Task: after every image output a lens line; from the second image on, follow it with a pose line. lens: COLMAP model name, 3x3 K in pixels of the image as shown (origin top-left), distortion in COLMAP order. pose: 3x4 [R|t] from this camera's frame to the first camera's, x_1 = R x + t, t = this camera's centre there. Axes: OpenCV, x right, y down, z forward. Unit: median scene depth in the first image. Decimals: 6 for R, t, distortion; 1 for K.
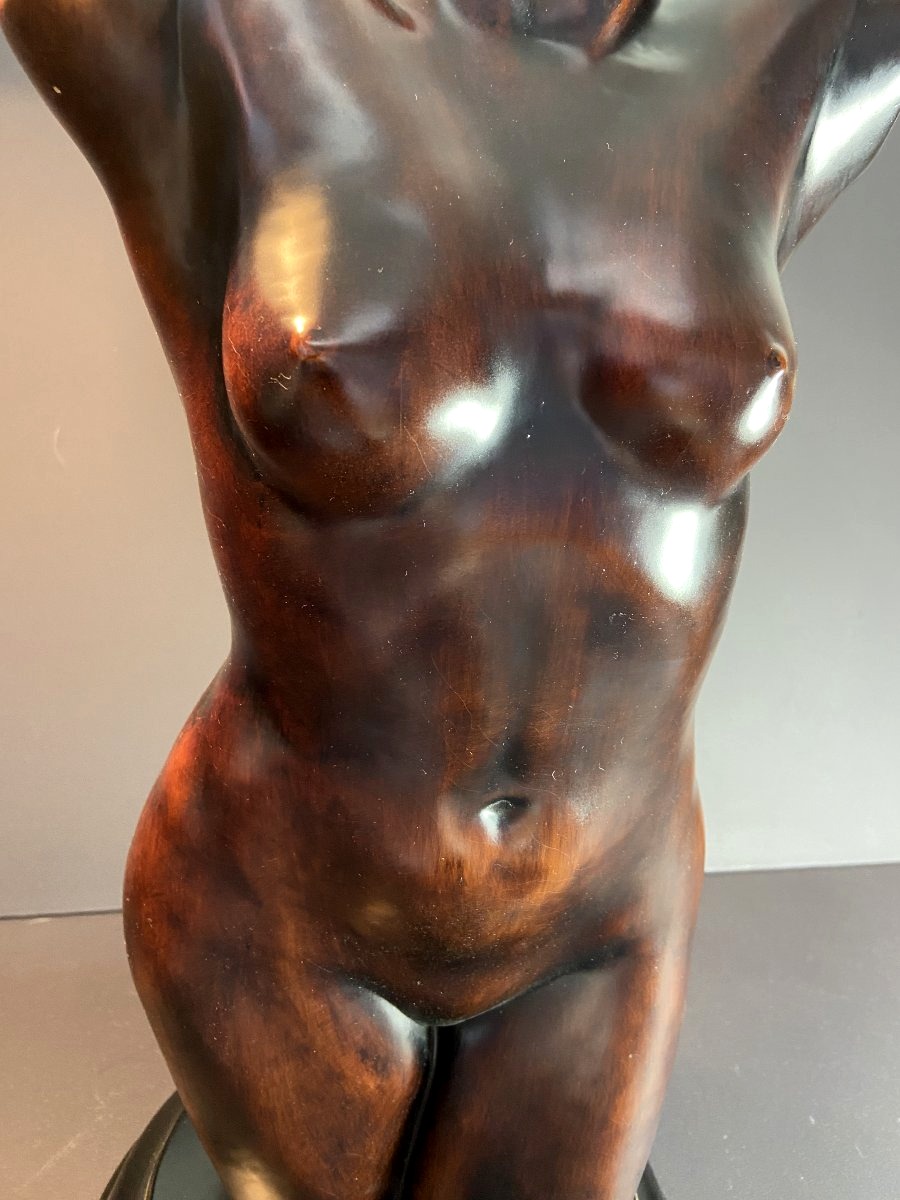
lens RADIAL K [[921.7, 0, 449.1], [0, 921.7, 593.3], [0, 0, 1]] dist [0.072381, -0.061391]
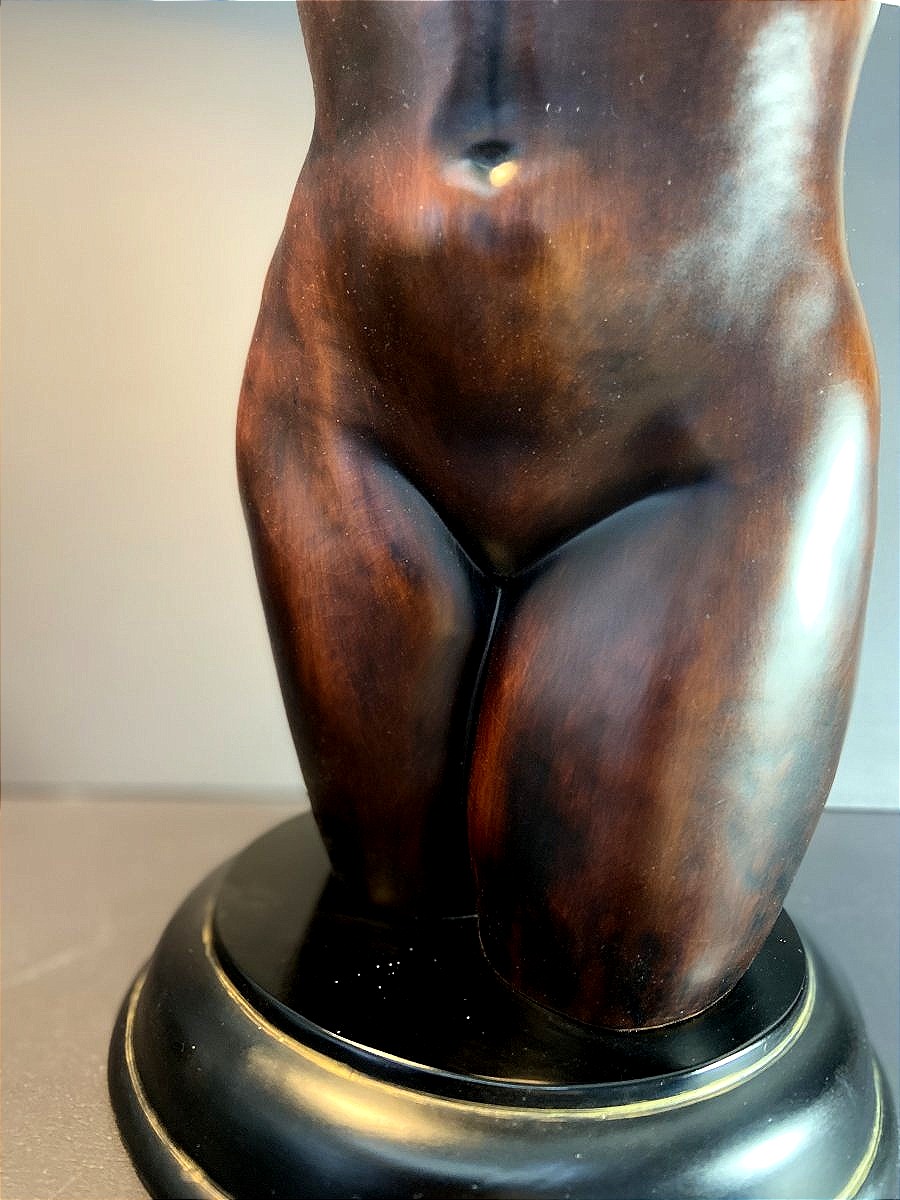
lens RADIAL K [[921.7, 0, 436.6], [0, 921.7, 594.7], [0, 0, 1]] dist [0.072381, -0.061391]
pose [[0.842657, 0.042436, -0.536775, 0.455762], [-0.165212, 0.969181, -0.182737, 0.720406], [0.512478, 0.242667, 0.823699, 0.281194]]
